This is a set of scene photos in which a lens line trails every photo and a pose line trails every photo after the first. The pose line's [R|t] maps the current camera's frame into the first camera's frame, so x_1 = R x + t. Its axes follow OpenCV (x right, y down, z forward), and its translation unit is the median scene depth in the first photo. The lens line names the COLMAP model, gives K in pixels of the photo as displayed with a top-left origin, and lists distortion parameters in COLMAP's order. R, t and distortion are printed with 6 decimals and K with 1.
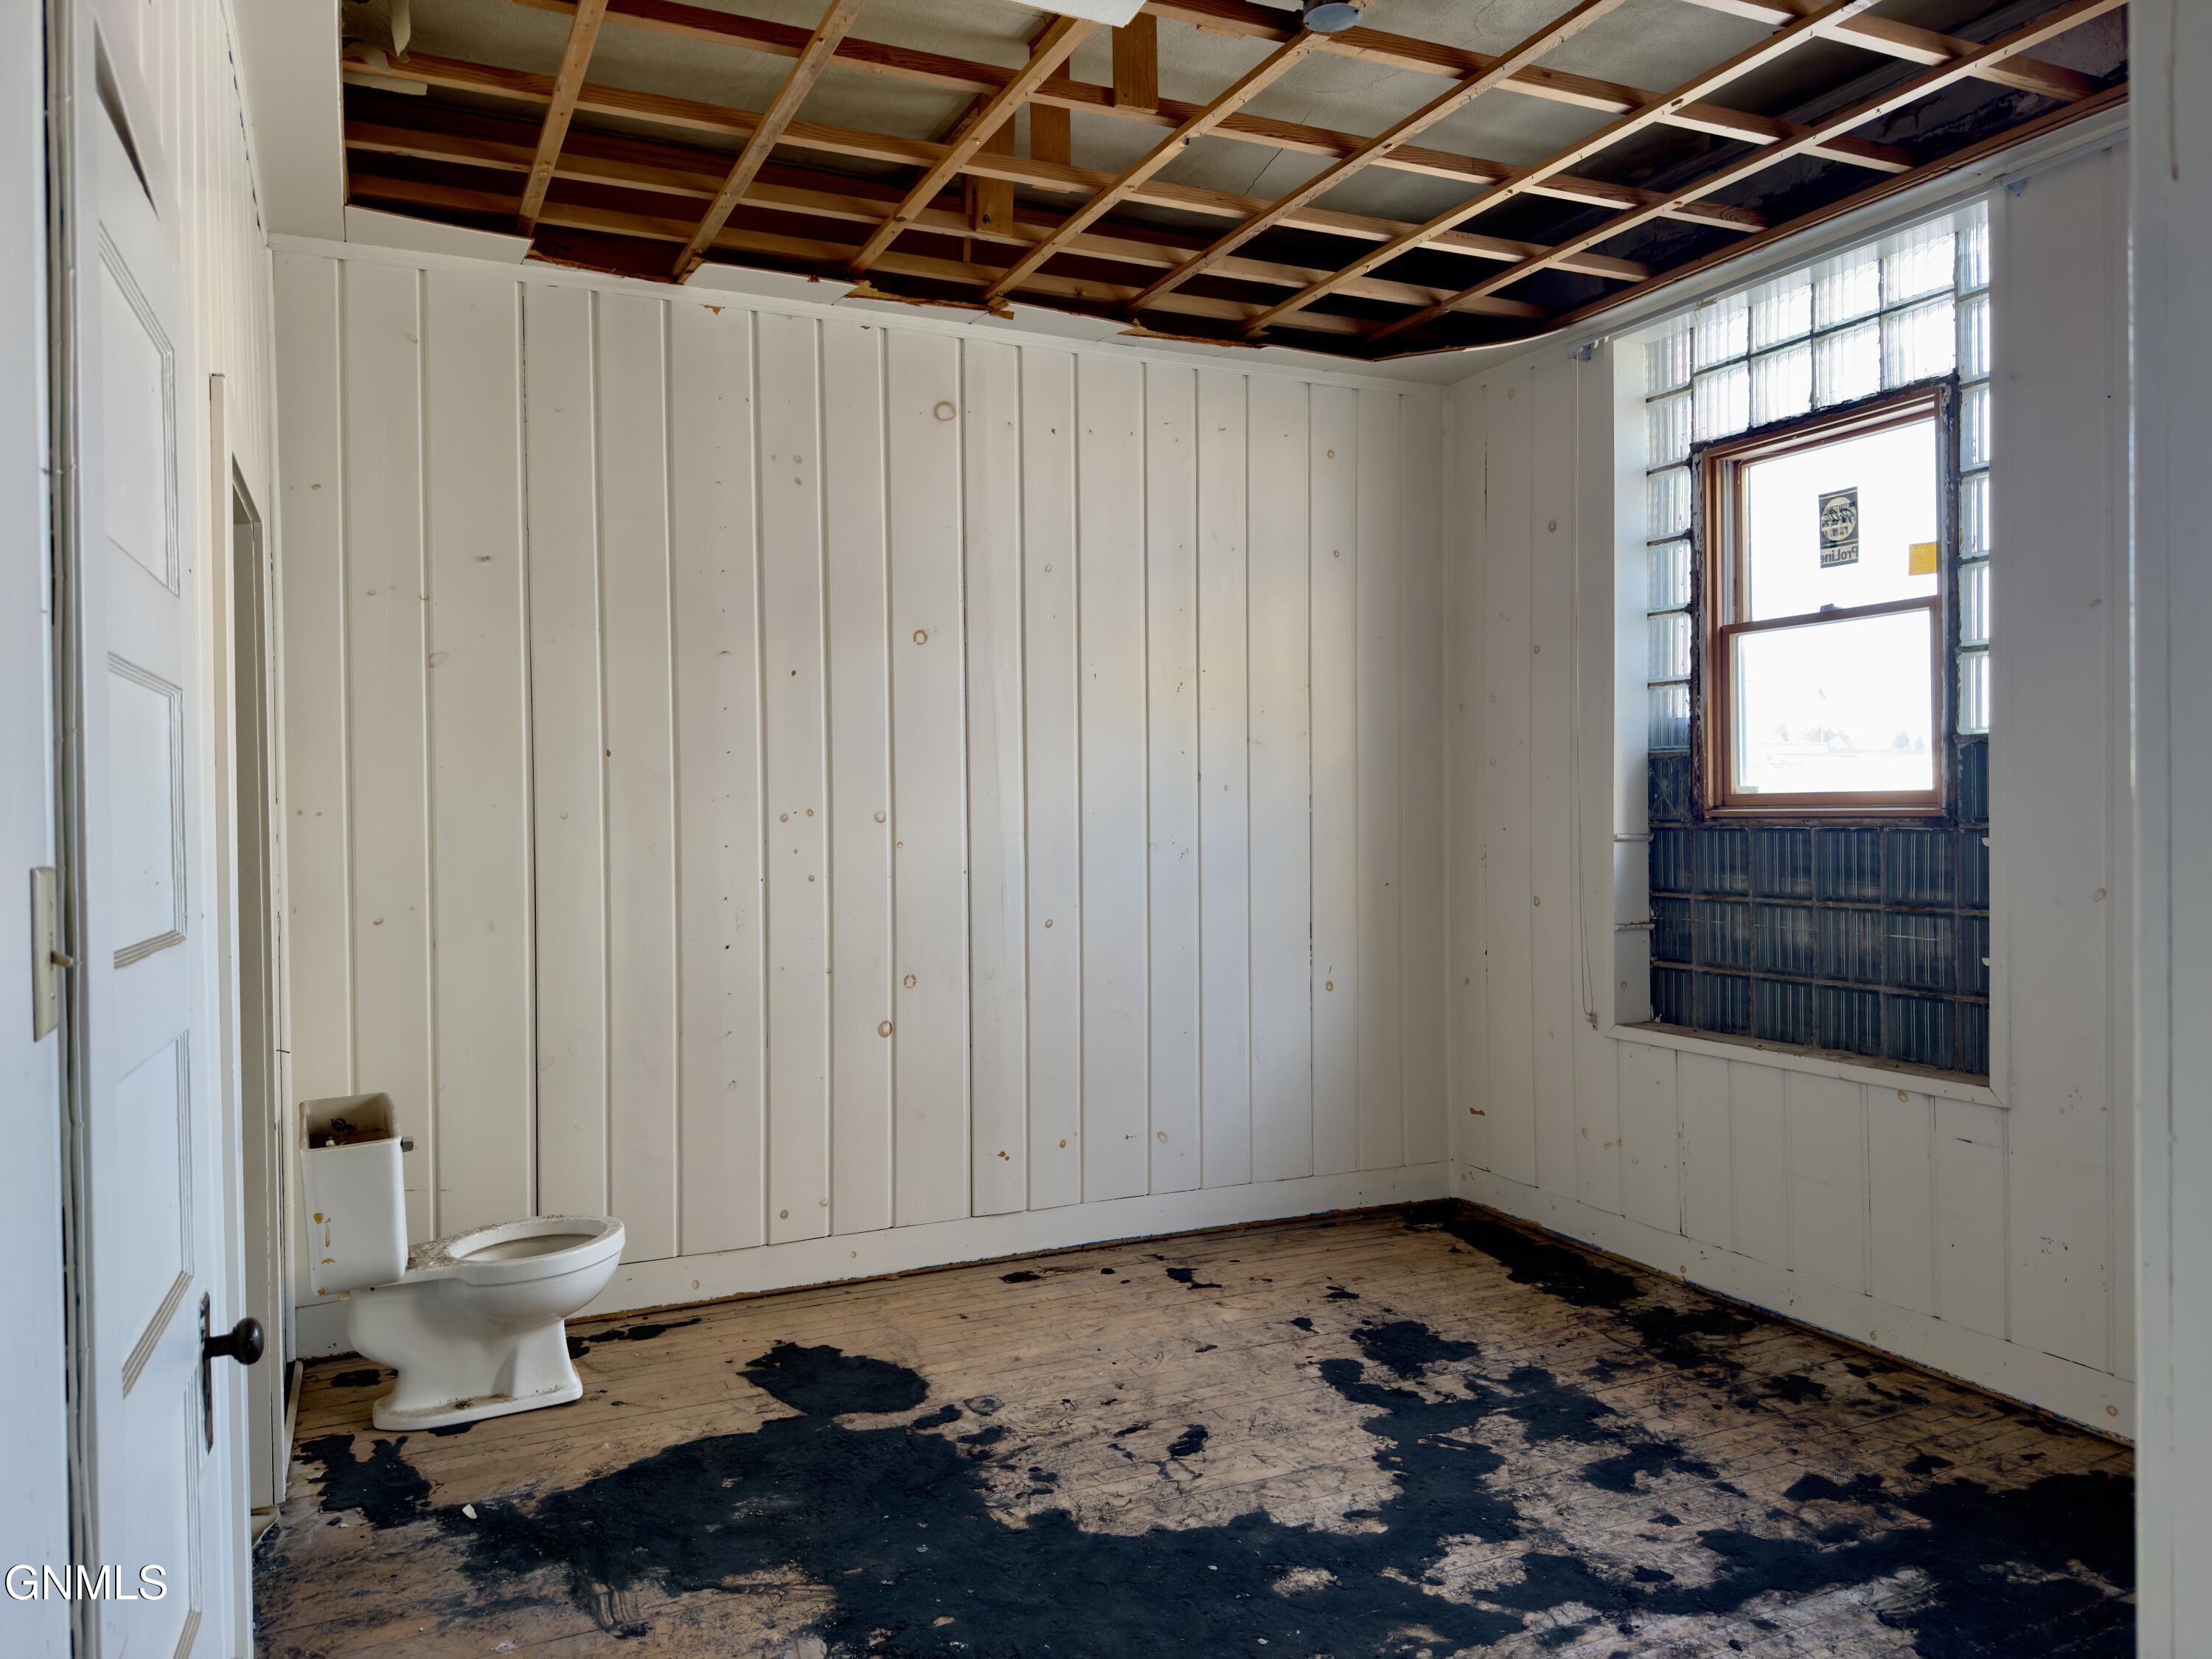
lens RADIAL K [[1567.1, 0, 1106.6], [0, 1567.1, 827.5], [0, 0, 1]] dist [0.003744, -0.002015]
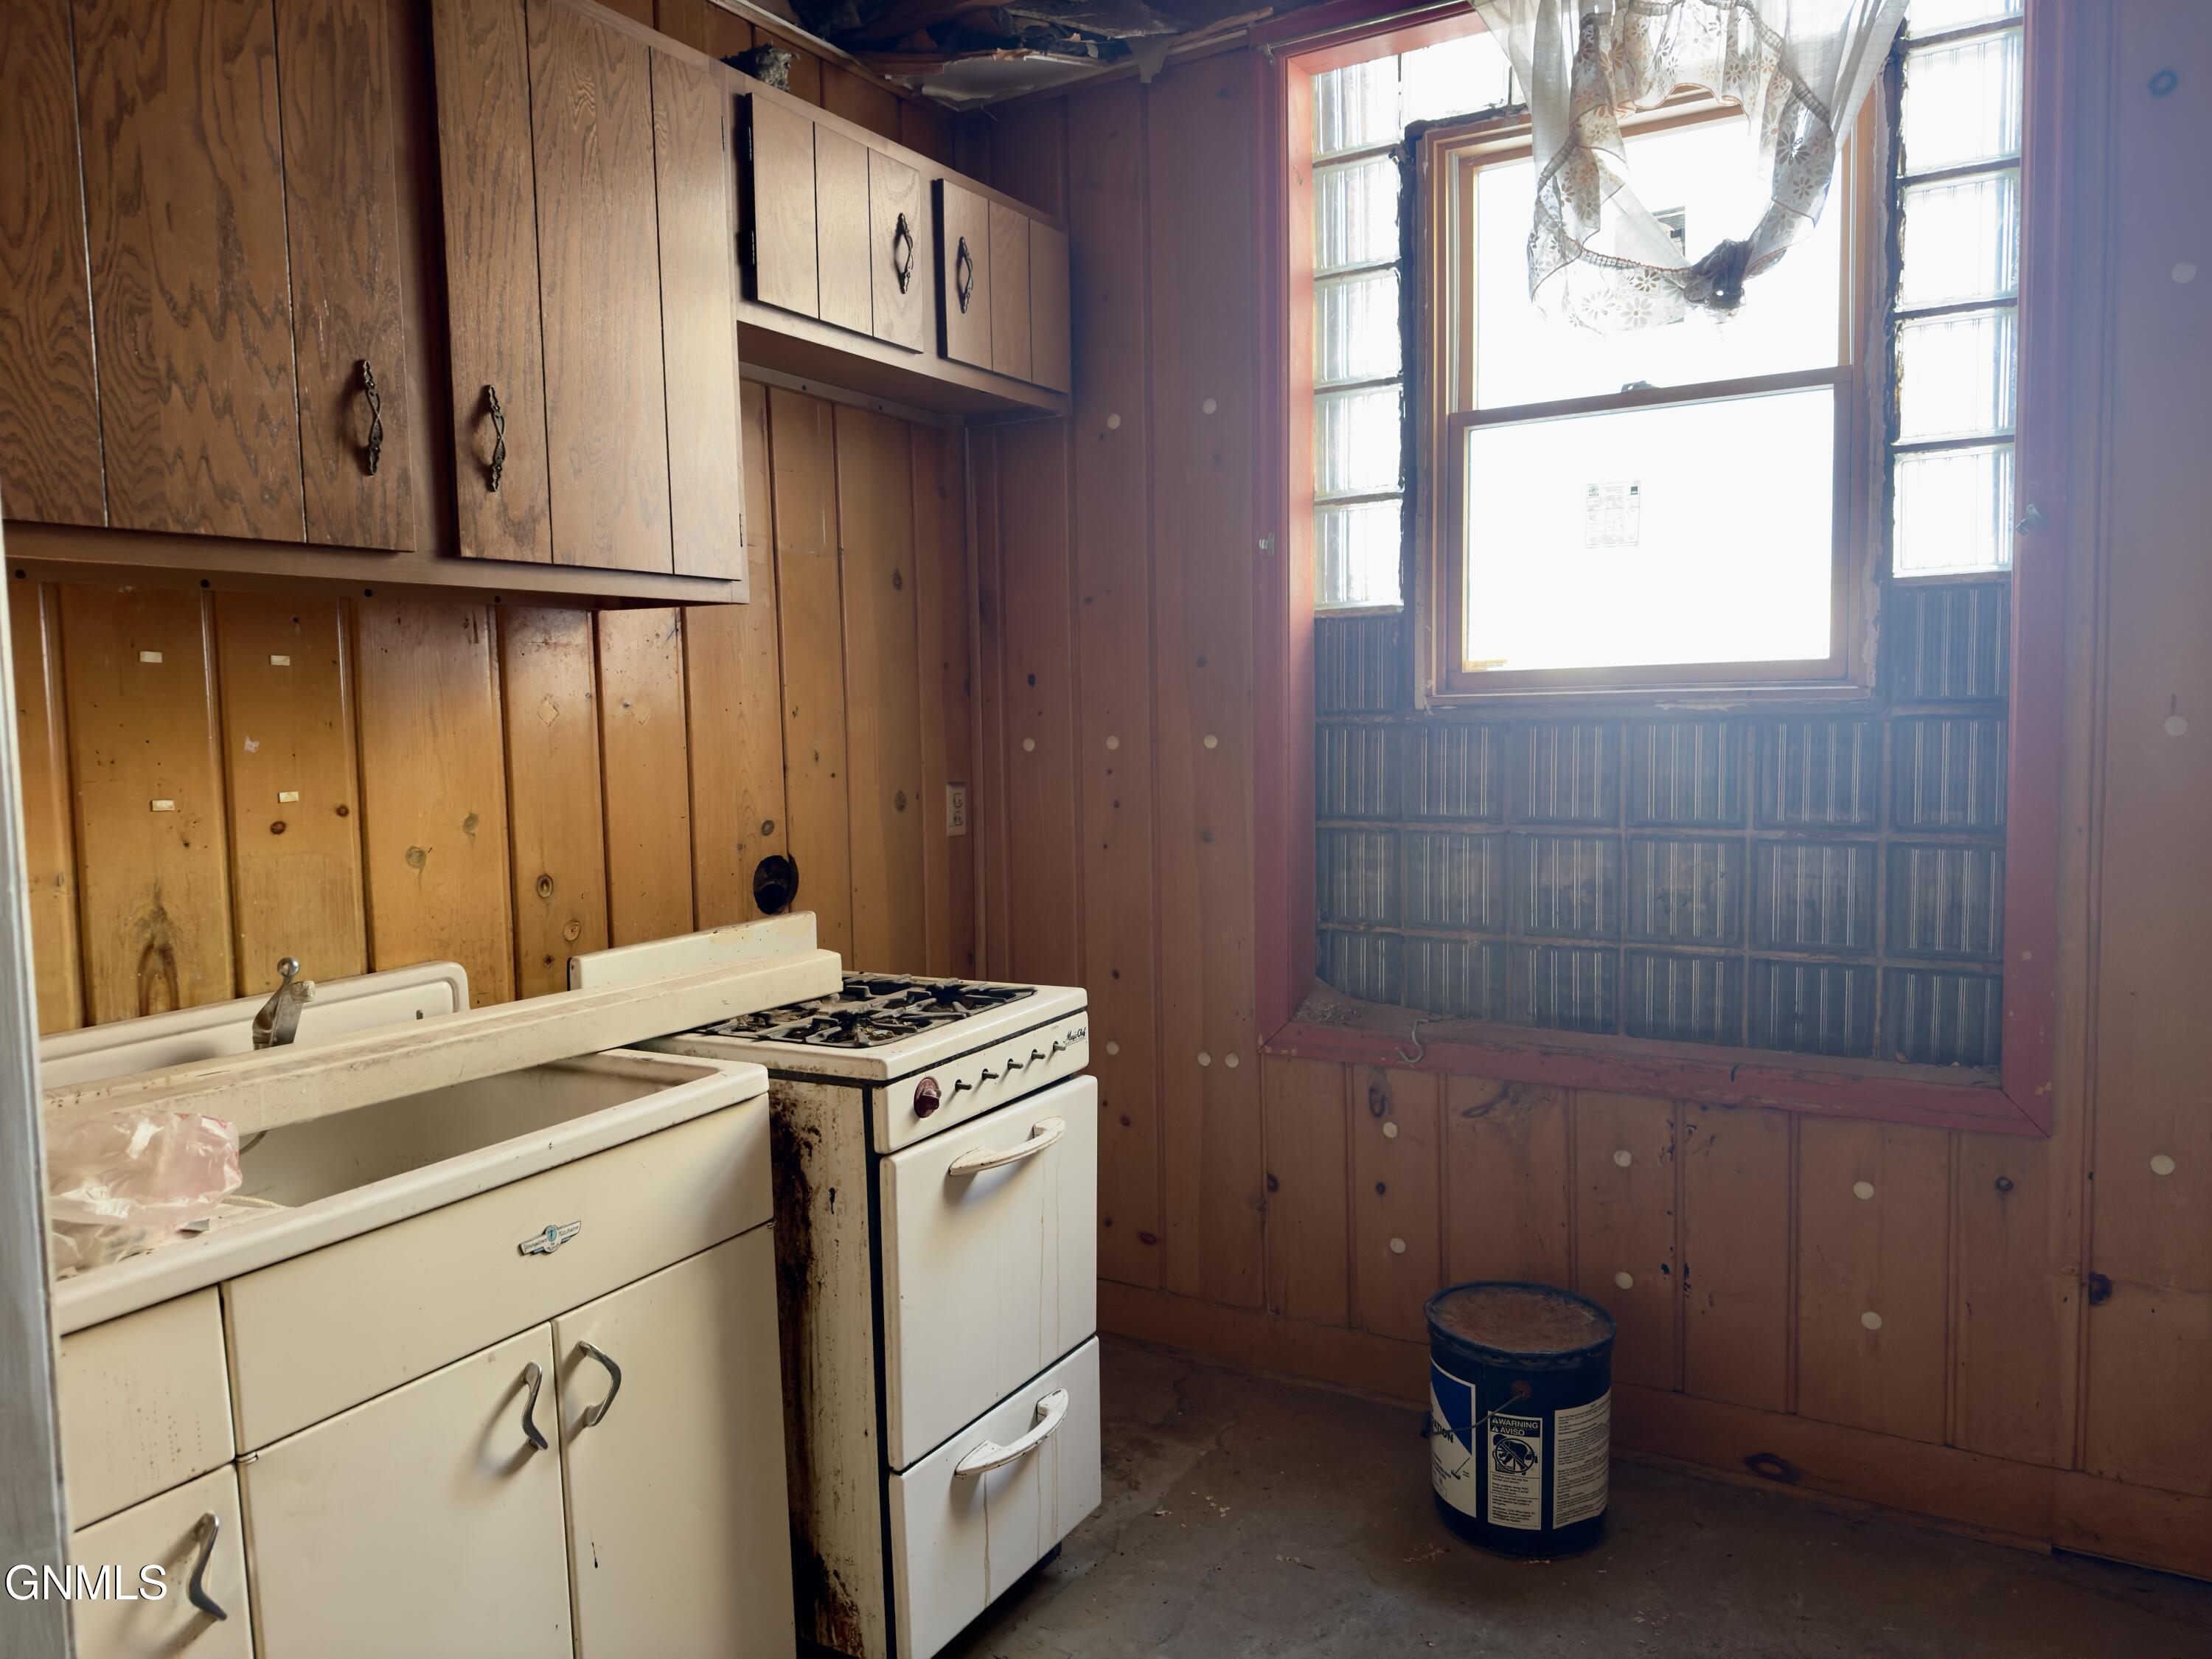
lens RADIAL K [[1567.1, 0, 1102.8], [0, 1567.1, 830.1], [0, 0, 1]] dist [0.003744, -0.002015]
pose [[0.815113, -0.047691, 0.577336, -0.111052], [0.018548, 0.998243, 0.056273, 0.005521], [-0.579005, -0.035160, 0.814565, 0.556314]]
